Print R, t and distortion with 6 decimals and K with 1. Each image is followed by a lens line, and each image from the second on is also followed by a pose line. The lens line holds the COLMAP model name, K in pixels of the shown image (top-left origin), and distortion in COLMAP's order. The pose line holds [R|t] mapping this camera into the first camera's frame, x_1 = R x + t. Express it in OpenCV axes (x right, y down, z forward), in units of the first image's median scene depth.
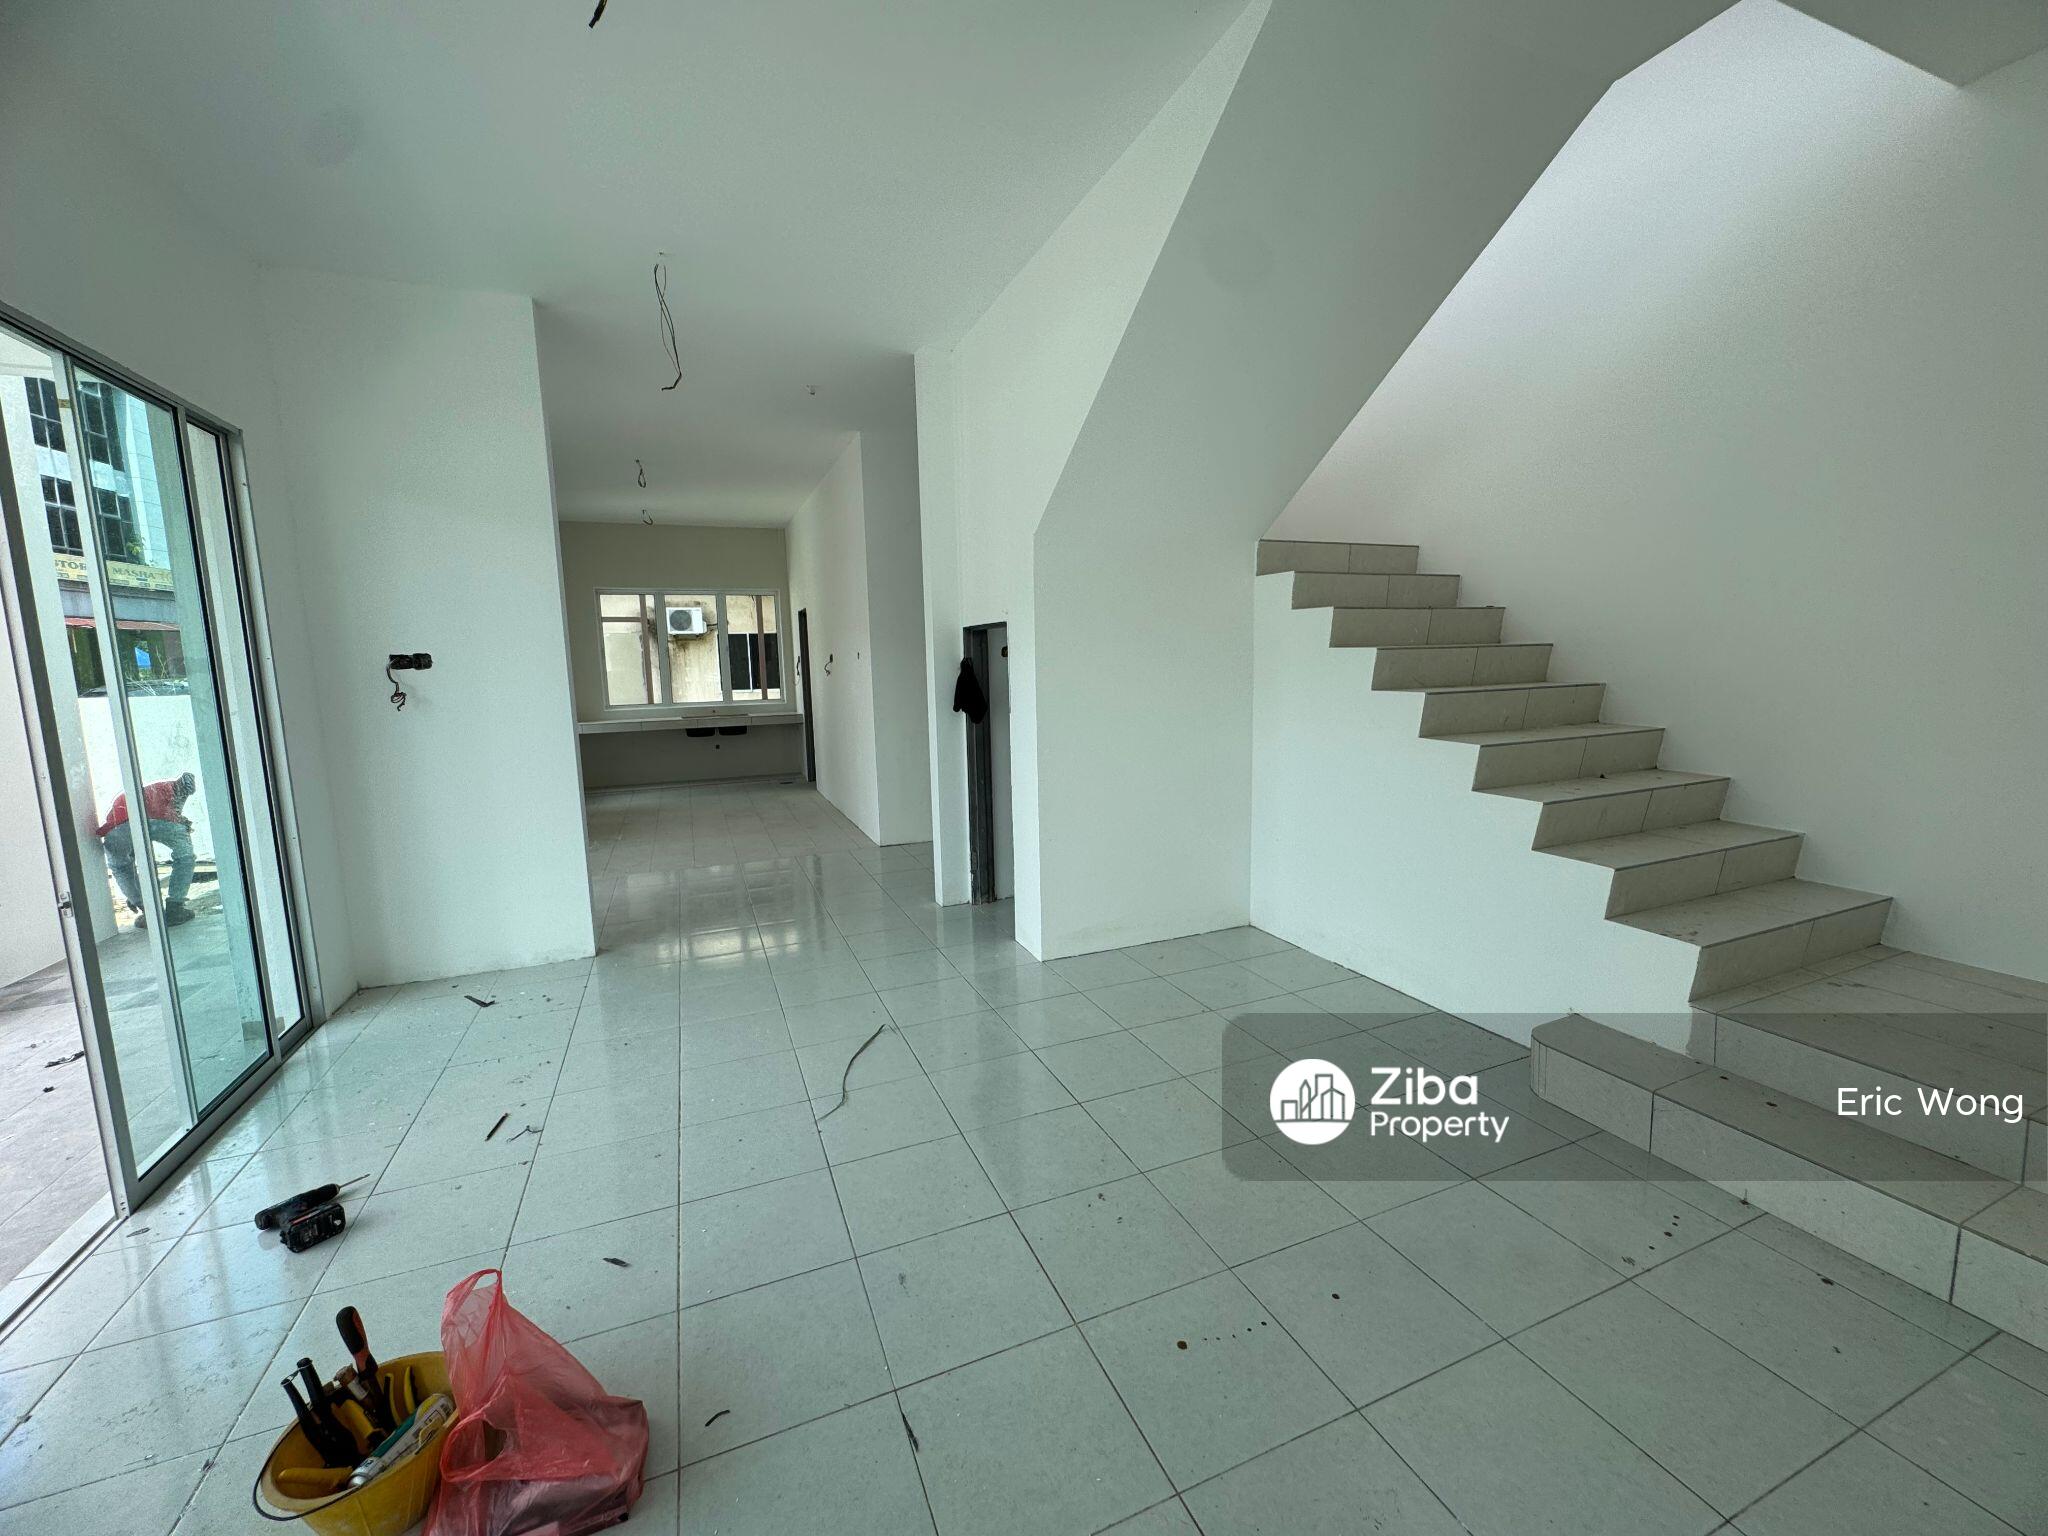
lens RADIAL K [[821.8, 0, 1024.0], [0, 821.8, 768.0], [0, 0, 1]] dist [-0.005201, 0.000679]
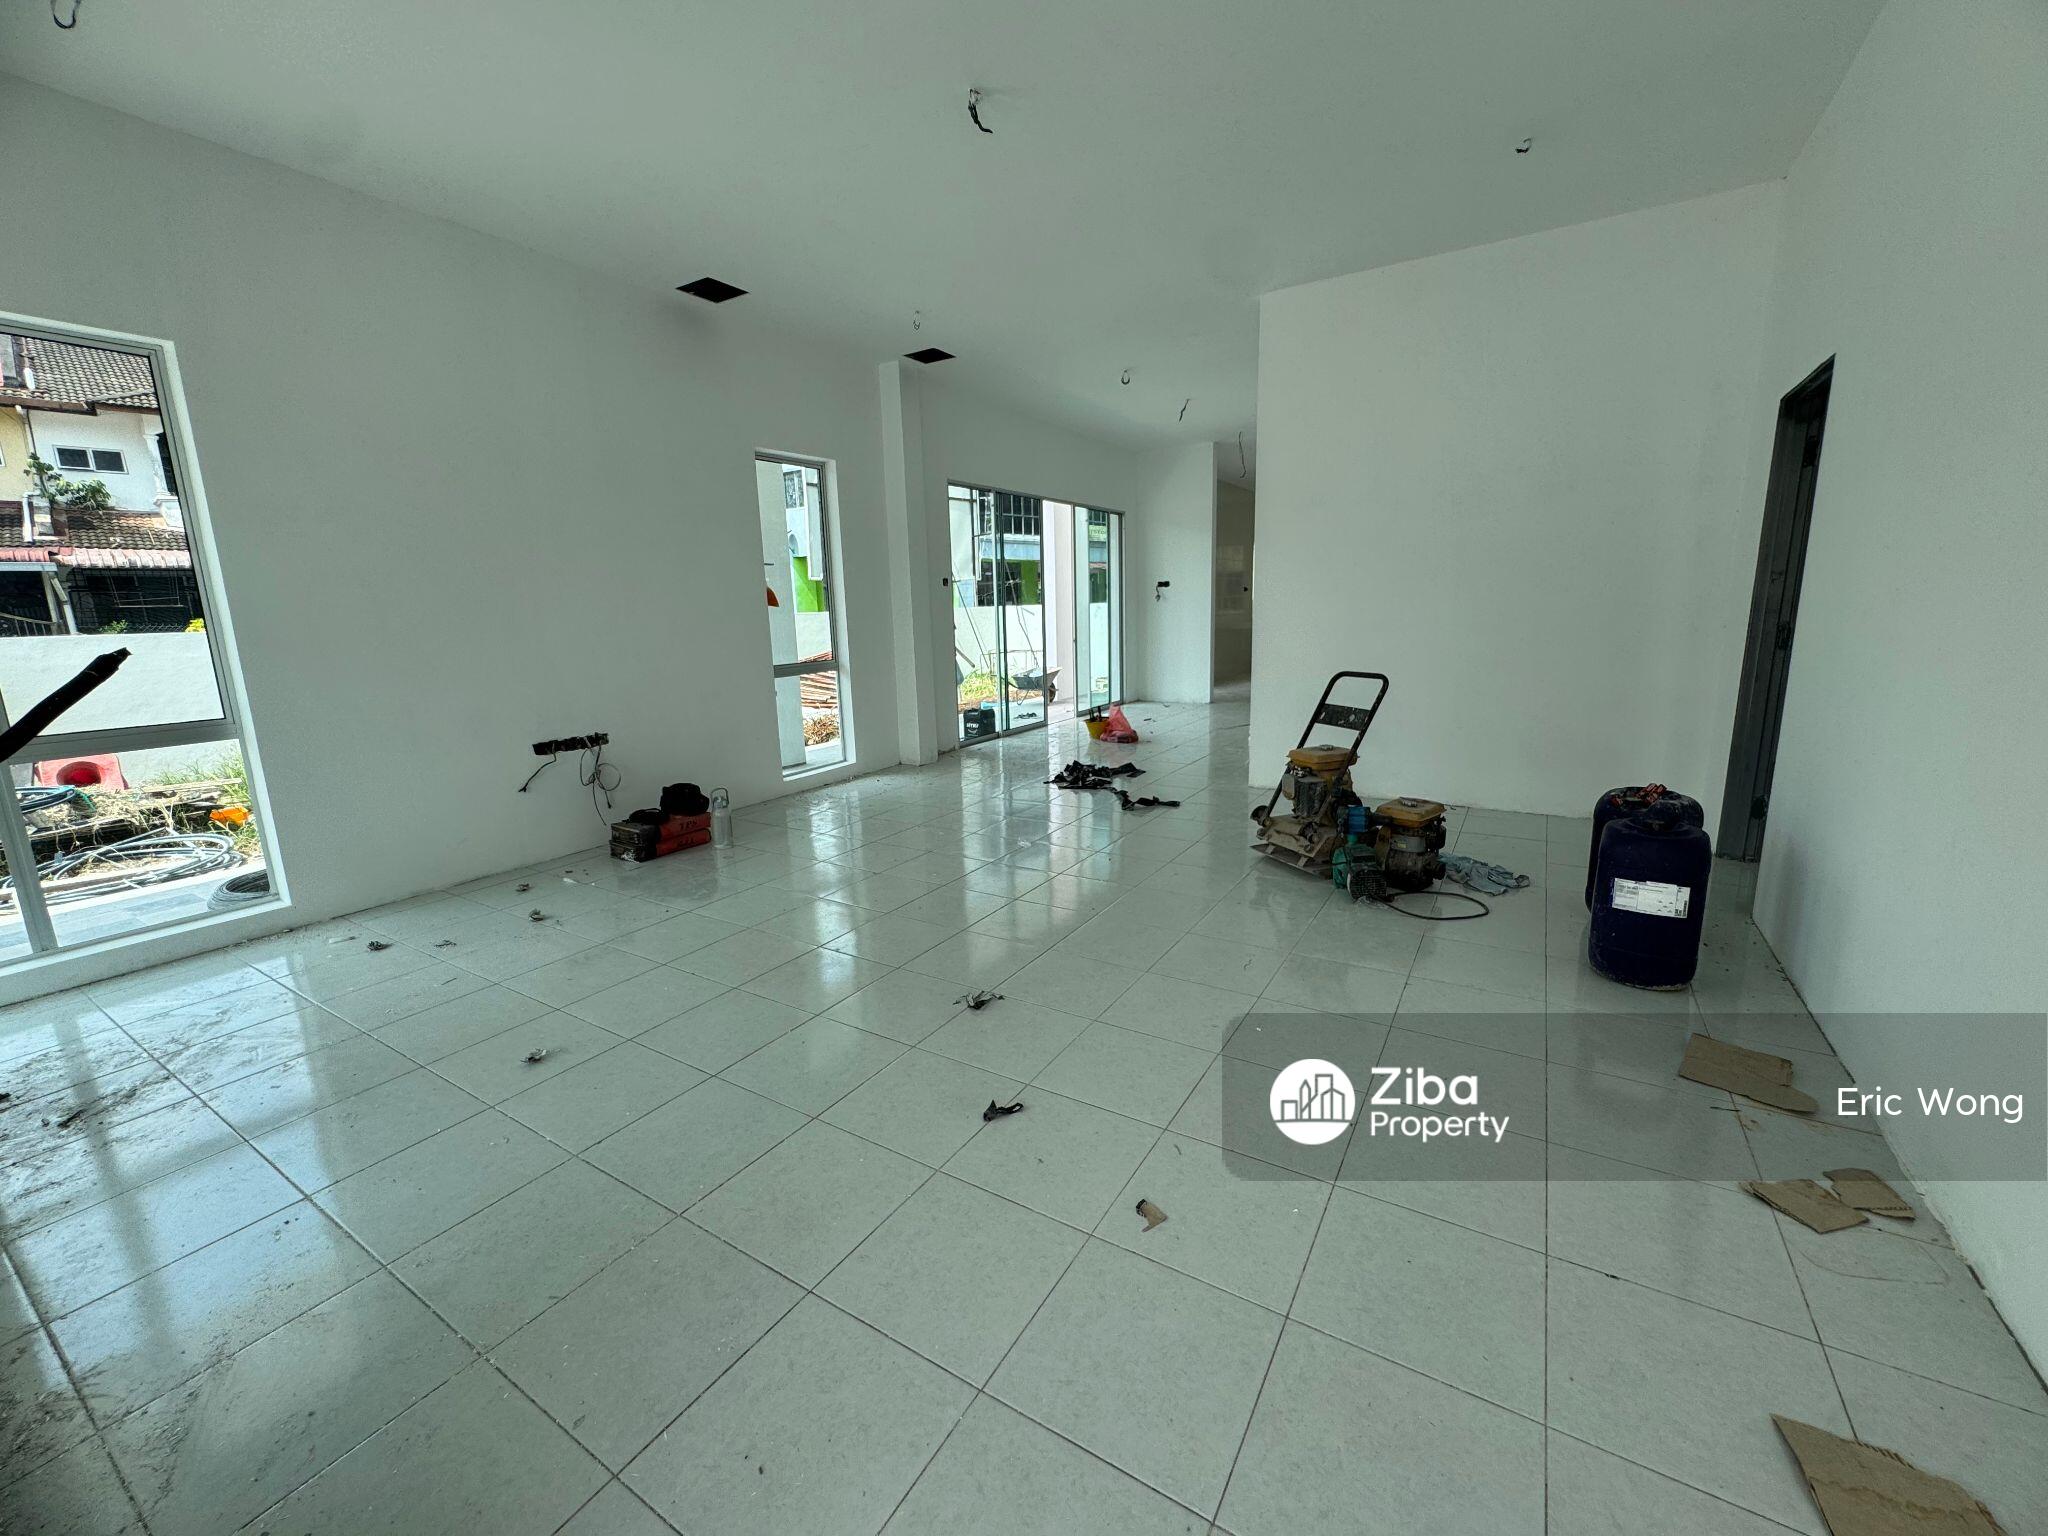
lens RADIAL K [[821.6, 0, 1024.0], [0, 821.6, 768.0], [0, 0, 1]] dist [0.000272, -0.000253]
pose [[0.582057, 0.160707, -0.797109, 0.862397], [-0.090535, 0.986989, 0.132879, 0.105488], [0.808092, -0.005176, 0.589034, -0.683579]]
